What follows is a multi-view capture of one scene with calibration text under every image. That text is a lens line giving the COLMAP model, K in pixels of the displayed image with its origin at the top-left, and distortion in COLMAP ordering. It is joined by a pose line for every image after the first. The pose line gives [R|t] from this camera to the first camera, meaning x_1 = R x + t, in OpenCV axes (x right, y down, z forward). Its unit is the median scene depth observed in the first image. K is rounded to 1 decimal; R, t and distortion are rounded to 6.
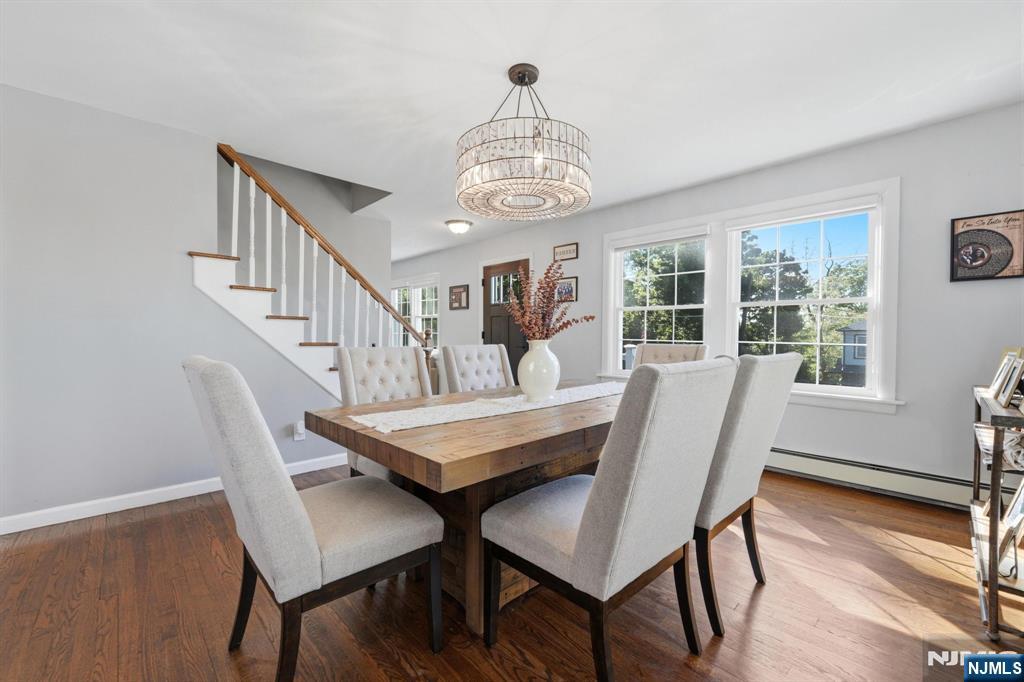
lens RADIAL K [[414.3, 0, 513.6], [0, 414.3, 338.1], [0, 0, 1]] dist [-0.006695, -0.001476]
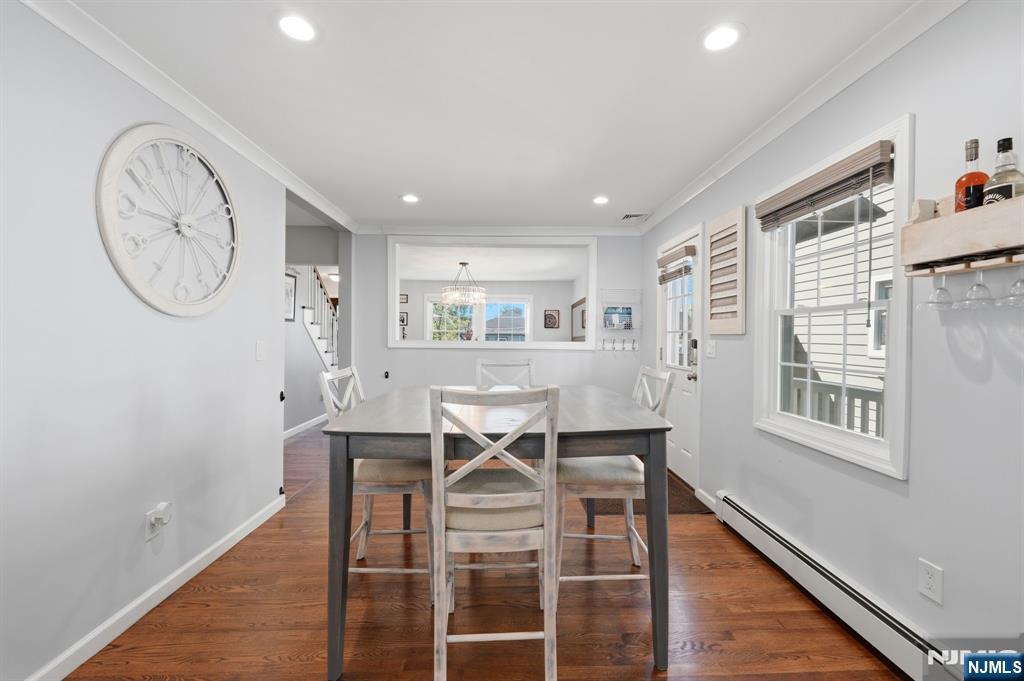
lens RADIAL K [[414.3, 0, 512.1], [0, 414.3, 340.7], [0, 0, 1]] dist [-0.006695, -0.001476]
pose [[0.671764, -0.007349, 0.740729, -1.571066], [0.006623, 0.999970, 0.003915, -0.045344], [-0.740736, 0.002276, 0.671793, -1.050899]]
